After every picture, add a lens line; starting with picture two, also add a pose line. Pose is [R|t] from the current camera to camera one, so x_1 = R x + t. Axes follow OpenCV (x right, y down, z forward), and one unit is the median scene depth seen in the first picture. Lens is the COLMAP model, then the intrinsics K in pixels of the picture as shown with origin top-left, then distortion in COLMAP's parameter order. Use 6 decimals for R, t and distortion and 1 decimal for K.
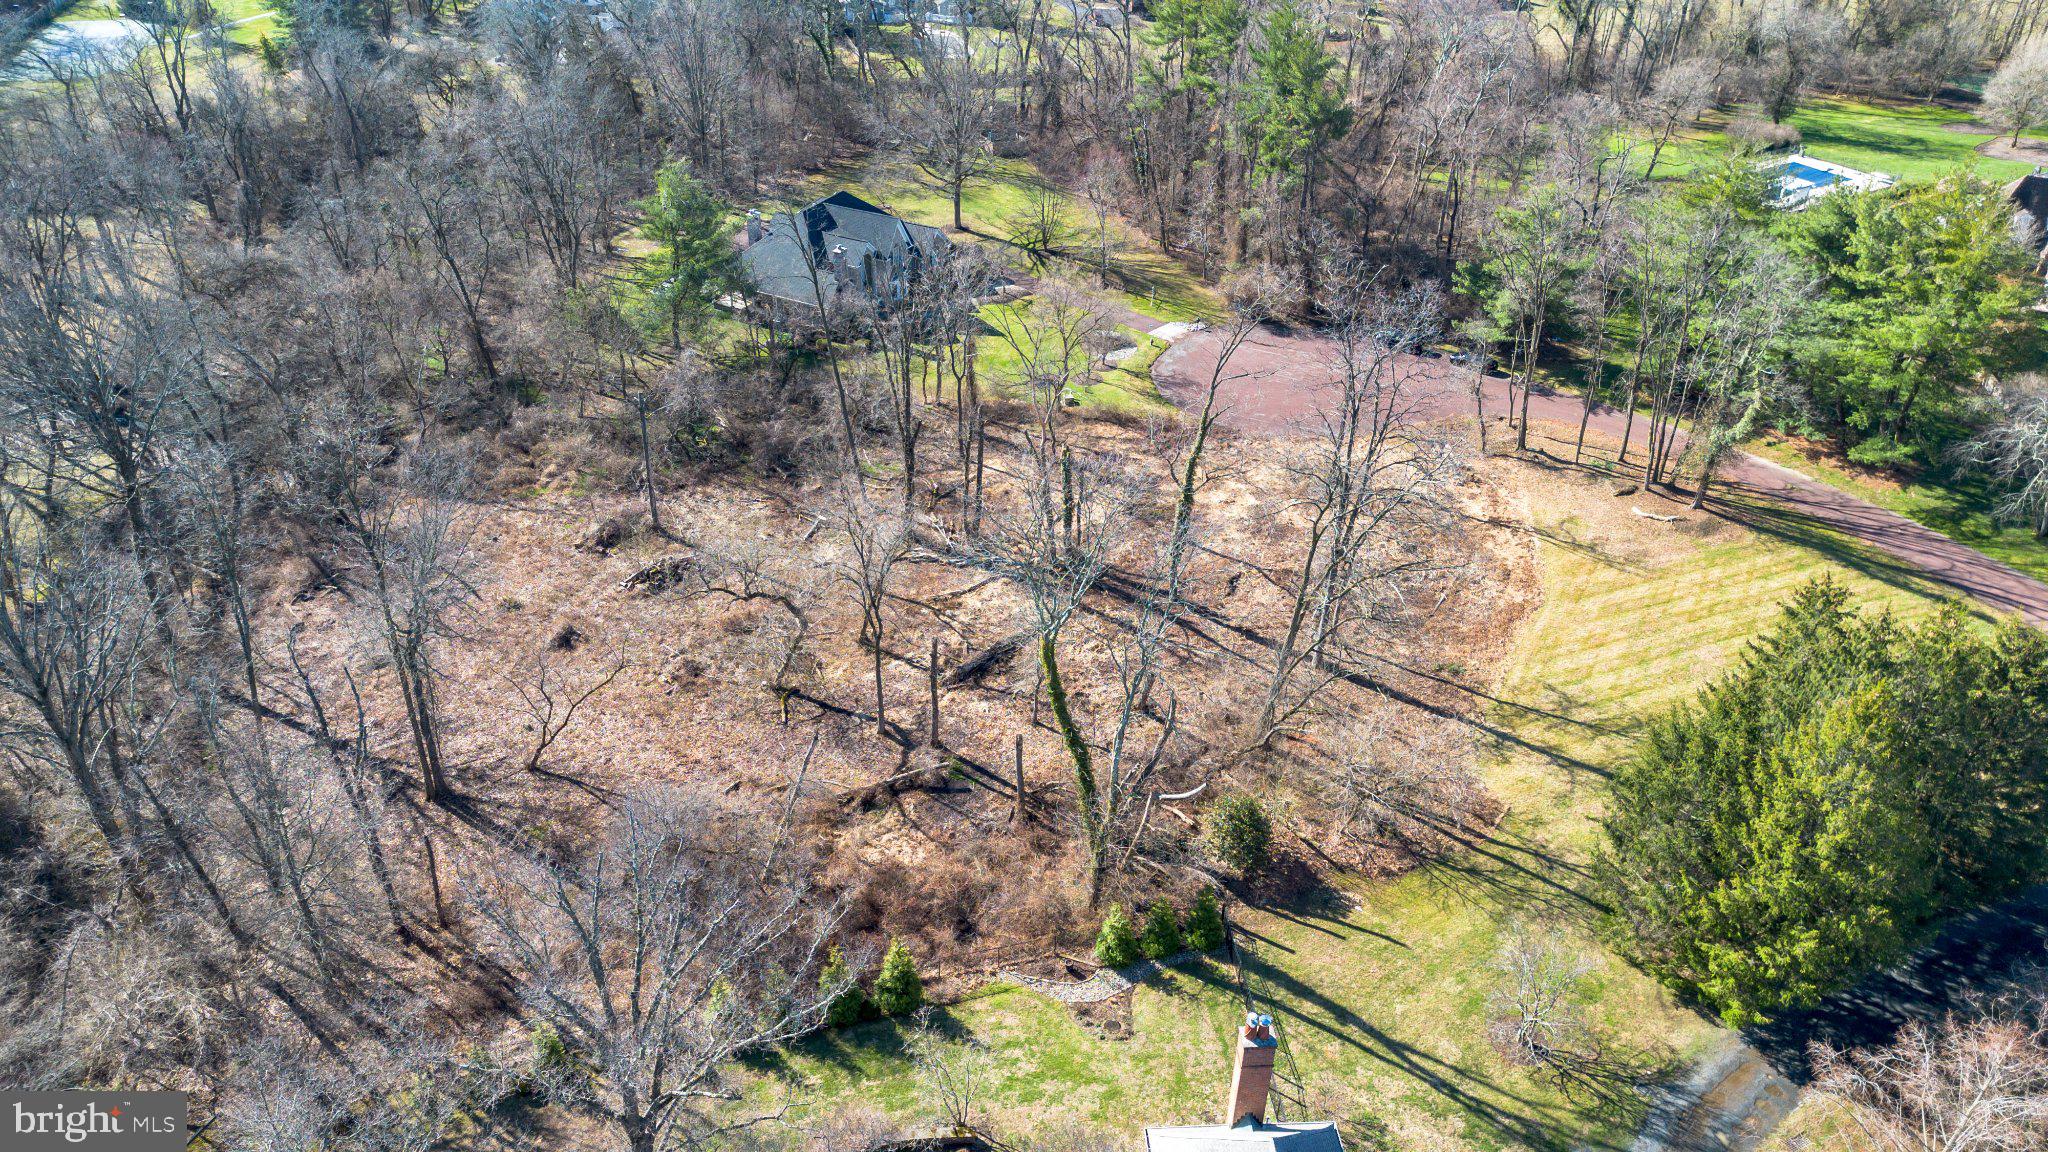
lens RADIAL K [[1440.7, 0, 1013.9], [0, 1440.7, 576.8], [0, 0, 1]] dist [0.068999, -0.062123]
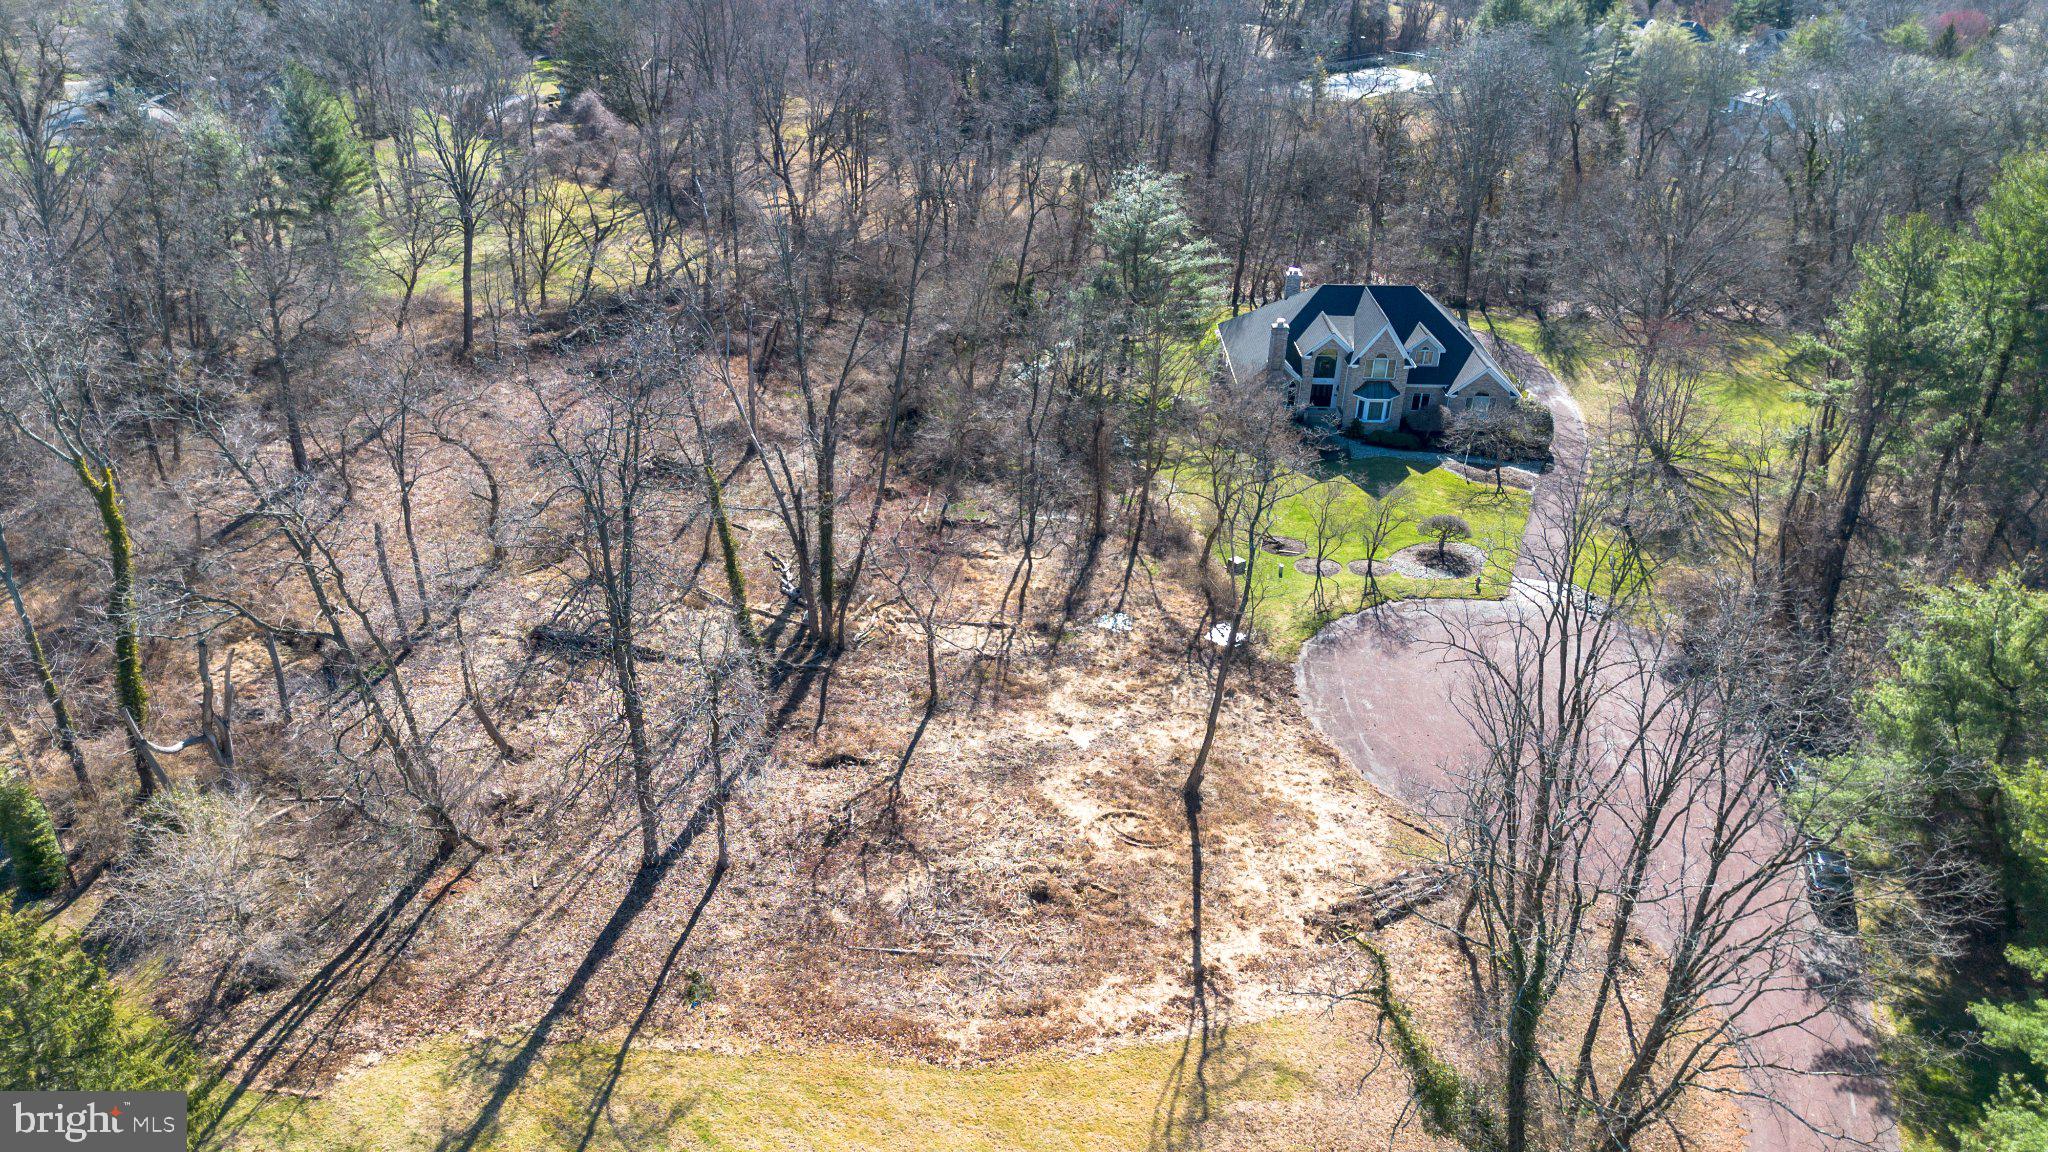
lens RADIAL K [[1440.7, 0, 1022.5], [0, 1440.7, 575.4], [0, 0, 1]] dist [0.068999, -0.062123]
pose [[0.443669, 0.421177, -0.791055, 0.795473], [-0.497779, 0.849818, 0.173281, -0.268130], [0.745234, 0.316891, 0.586691, 0.700086]]
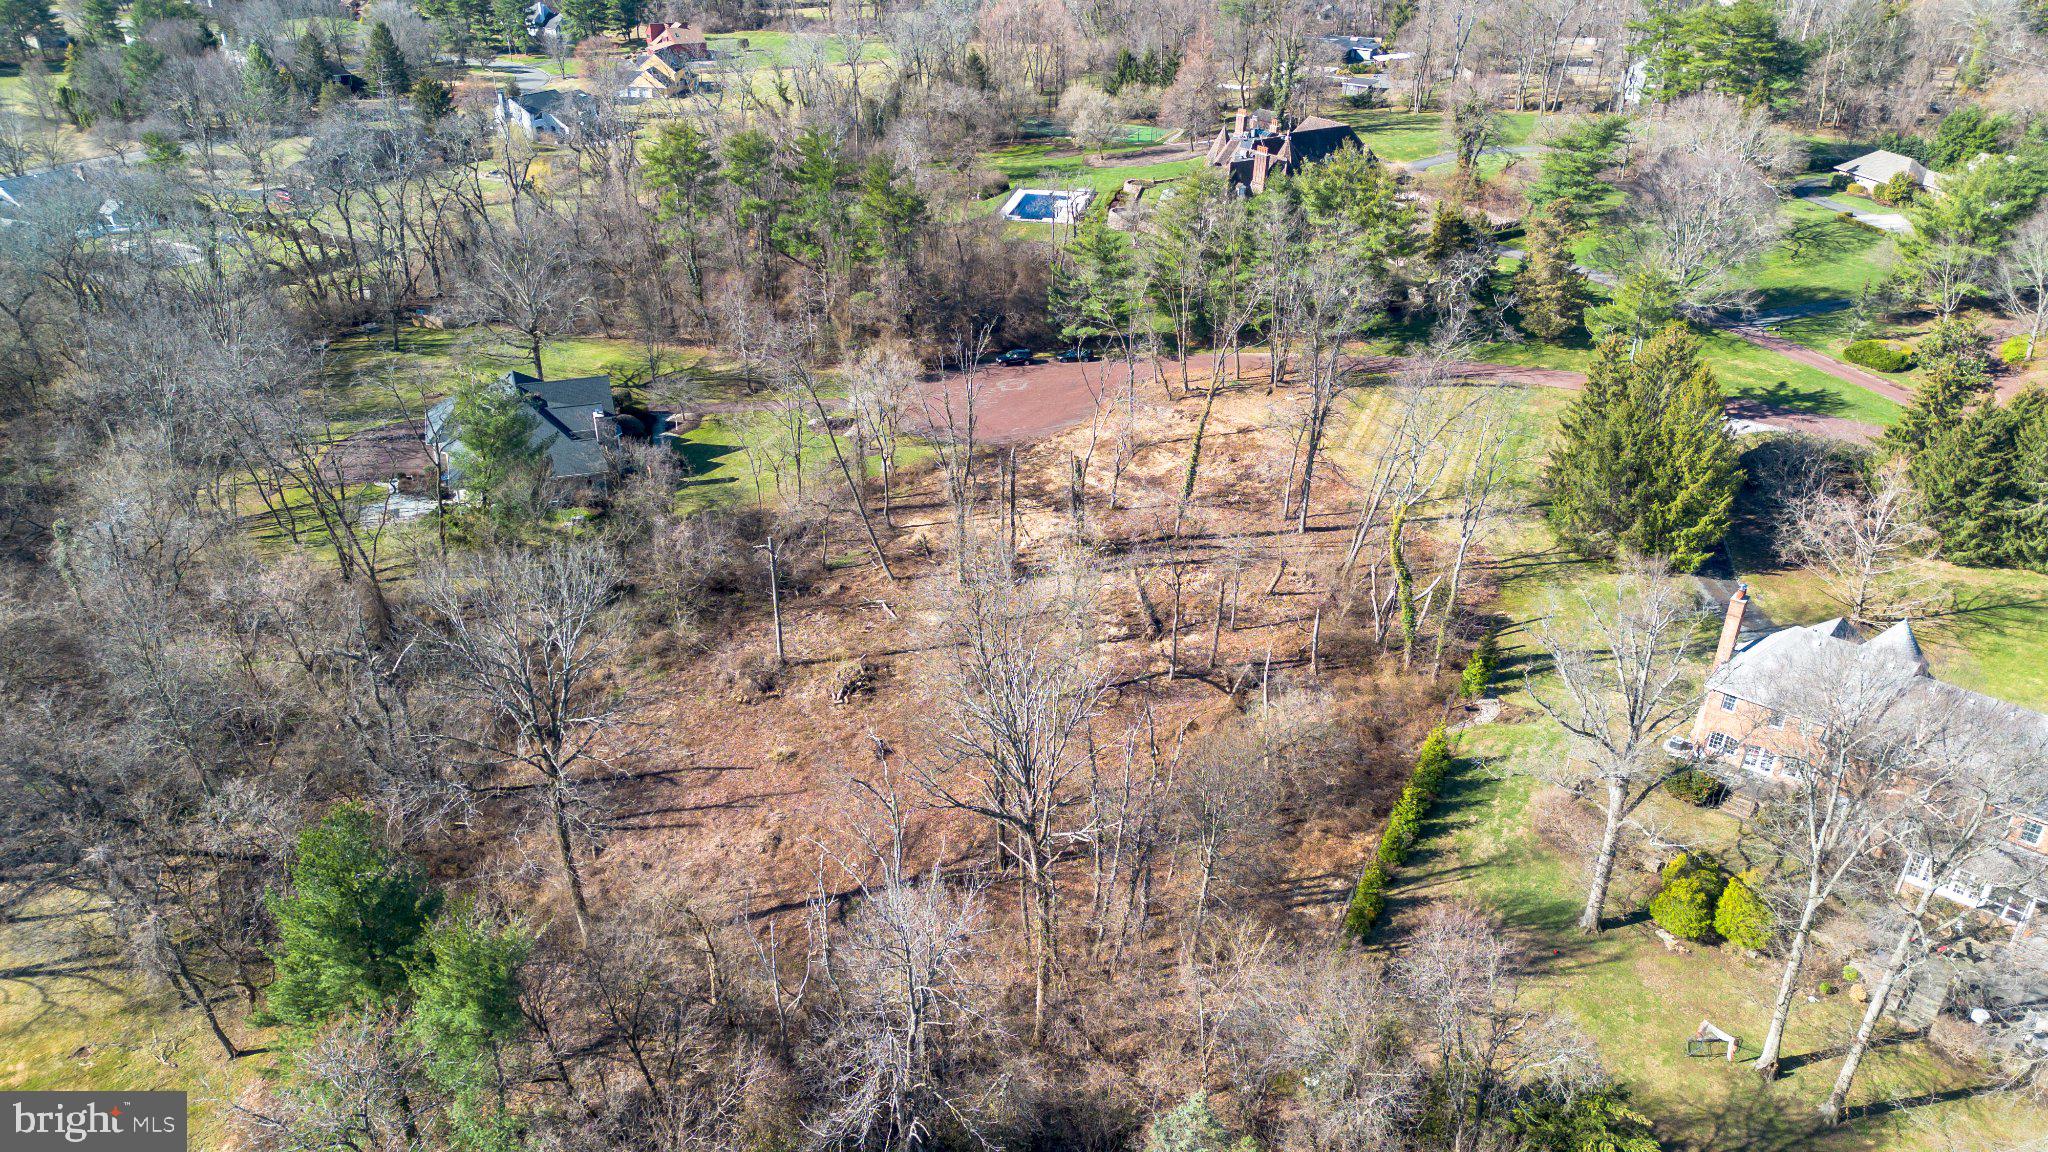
lens RADIAL K [[1440.7, 0, 1014.2], [0, 1440.7, 578.9], [0, 0, 1]] dist [0.068999, -0.062123]
pose [[0.682650, -0.352045, 0.640354, -0.949750], [0.399329, 0.913605, 0.076565, -0.124271], [-0.611985, 0.203445, 0.764254, 0.084405]]
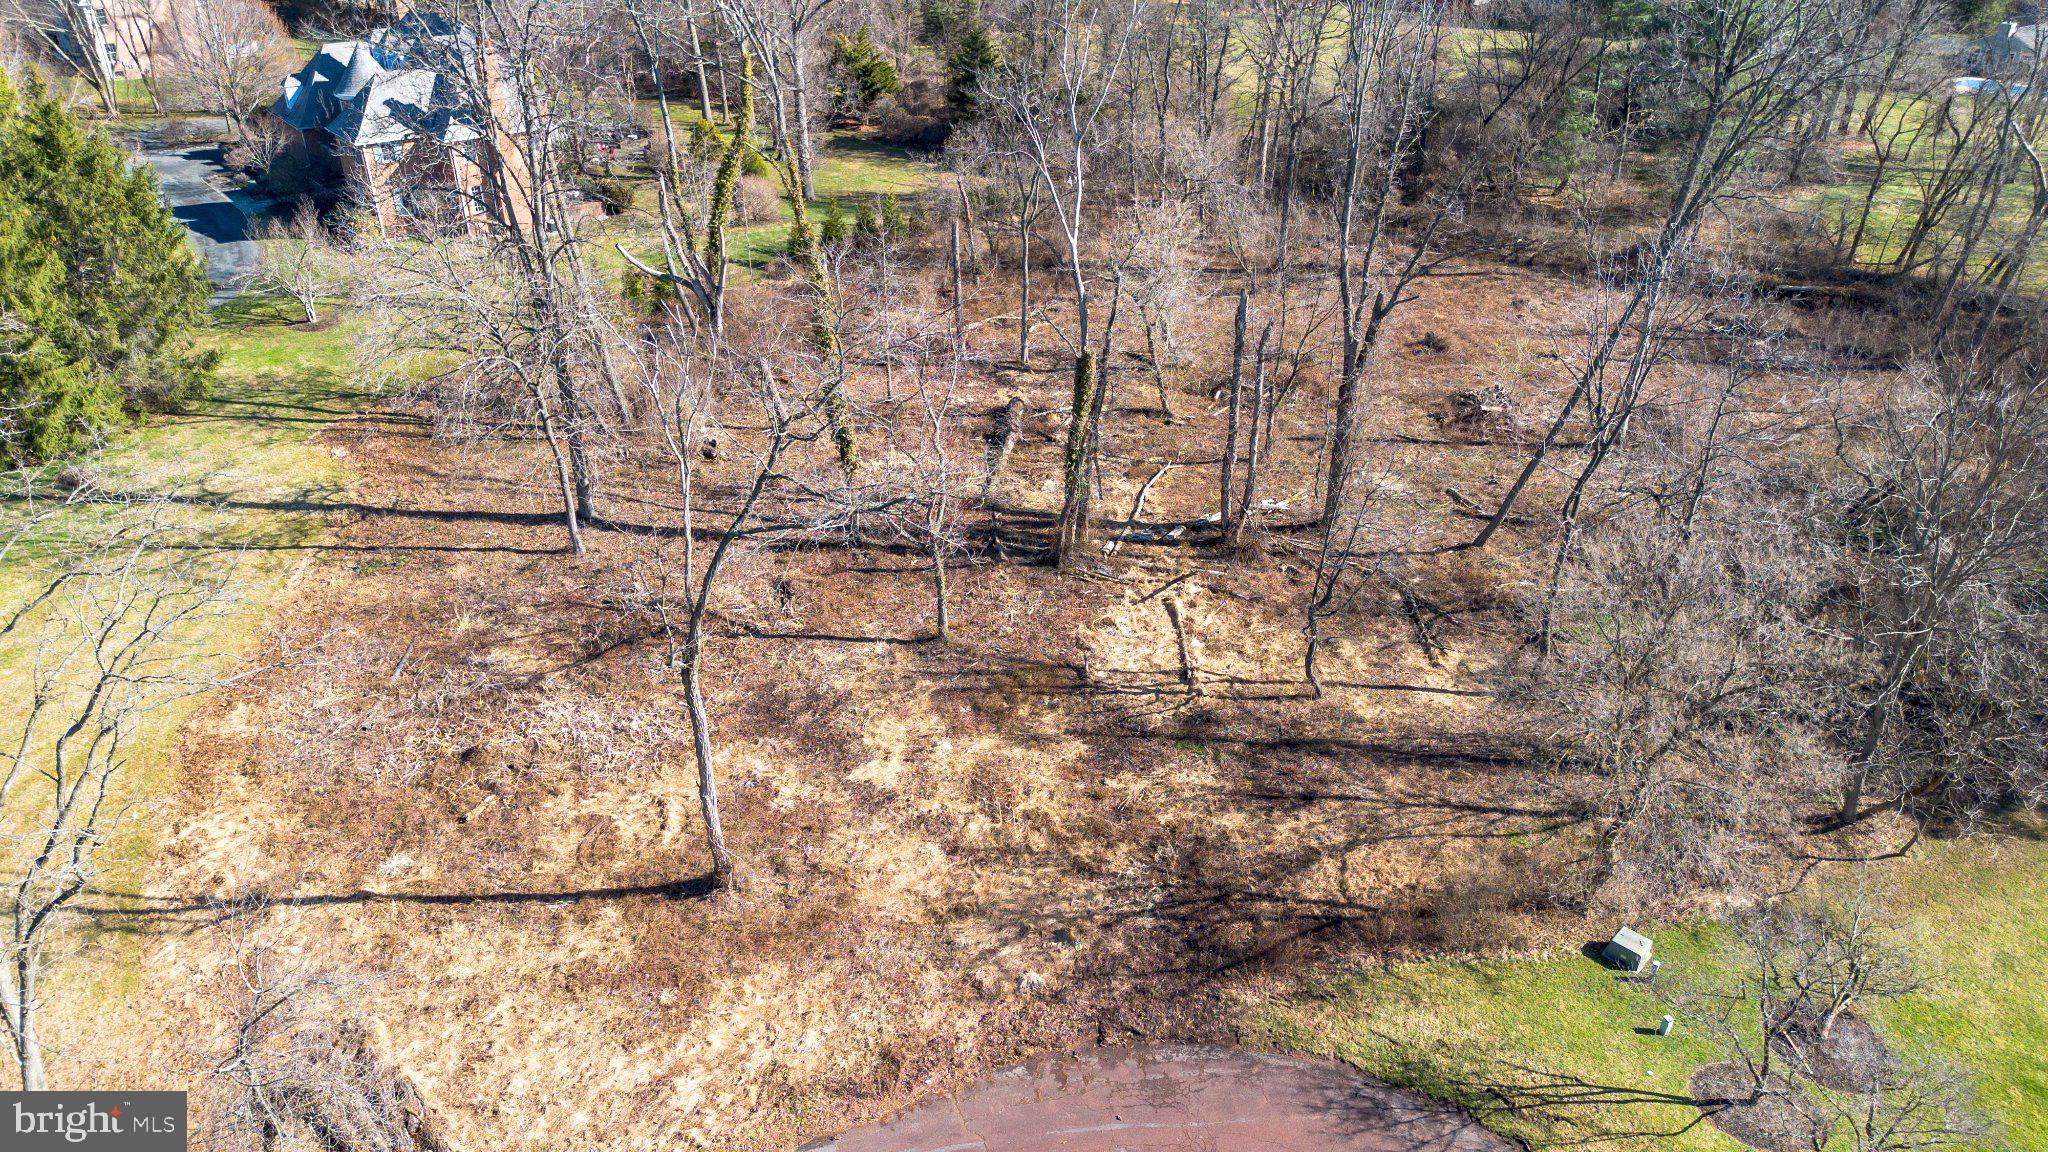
lens RADIAL K [[1440.7, 0, 1015.0], [0, 1440.7, 576.0], [0, 0, 1]] dist [0.068999, -0.062123]
pose [[-0.811760, 0.271113, -0.517245, 0.412448], [-0.329965, 0.517850, 0.789275, -0.531156], [0.481838, 0.811375, -0.330912, 1.373261]]
